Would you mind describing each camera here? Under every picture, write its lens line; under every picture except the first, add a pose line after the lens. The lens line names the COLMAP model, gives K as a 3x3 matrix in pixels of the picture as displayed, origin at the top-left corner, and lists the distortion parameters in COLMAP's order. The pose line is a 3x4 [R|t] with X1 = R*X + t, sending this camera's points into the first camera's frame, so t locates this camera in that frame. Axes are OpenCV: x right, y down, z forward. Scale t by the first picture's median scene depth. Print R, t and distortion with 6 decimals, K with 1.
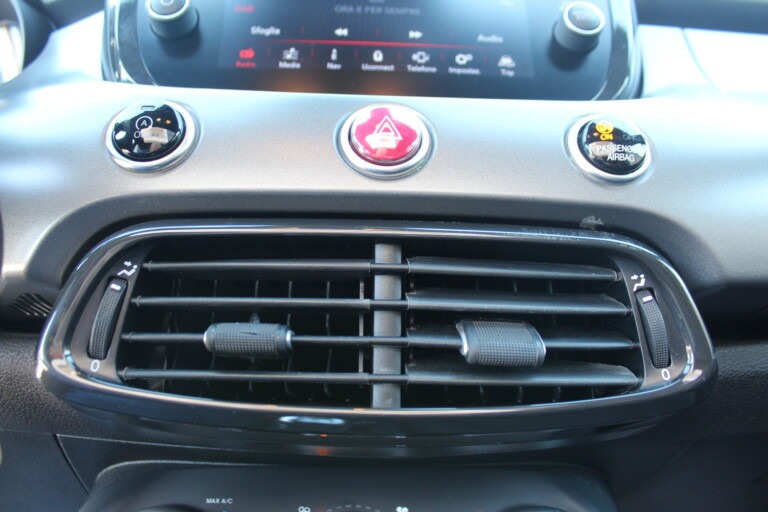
lens RADIAL K [[644.4, 0, 384.0], [0, 644.4, 256.0], [0, 0, 1]] dist [-0.144601, 0.135995]
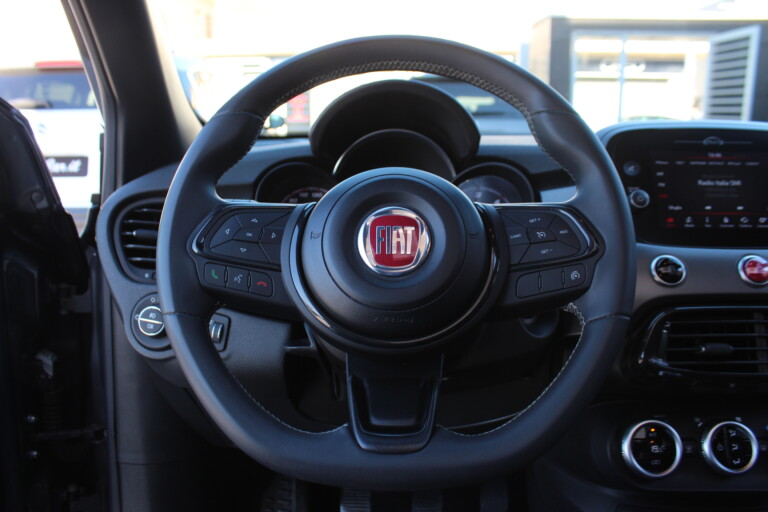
lens RADIAL K [[697.8, 0, 386.4], [0, 697.8, 247.2], [0, 0, 1]] dist [-0.130943, 0.114526]
pose [[0.998935, -0.013320, -0.044183, -1.419221], [0.015070, 0.999105, 0.039513, -0.424859], [0.043617, -0.040137, 0.998242, -1.876609]]
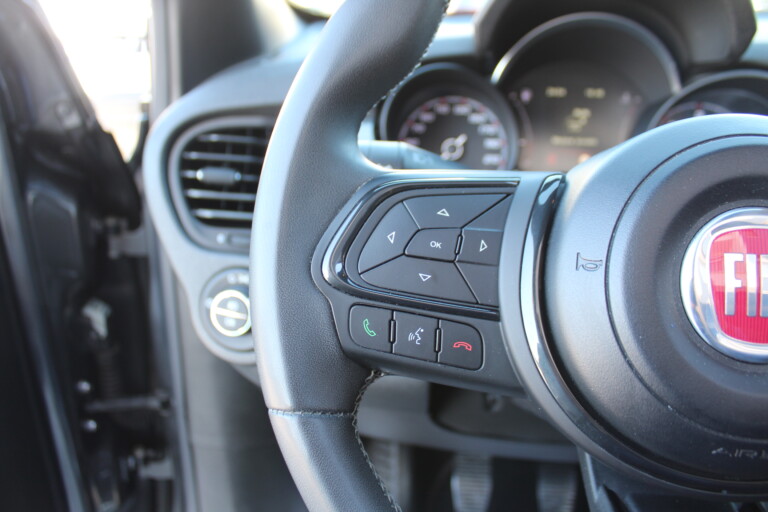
lens RADIAL K [[644.4, 0, 384.0], [0, 644.4, 256.0], [0, 0, 1]] dist [-0.144601, 0.135995]
pose [[0.993567, 0.025096, -0.110431, -1.946369], [0.003866, 0.967052, 0.254549, -0.634179], [0.113181, -0.253338, 0.960734, -0.613672]]
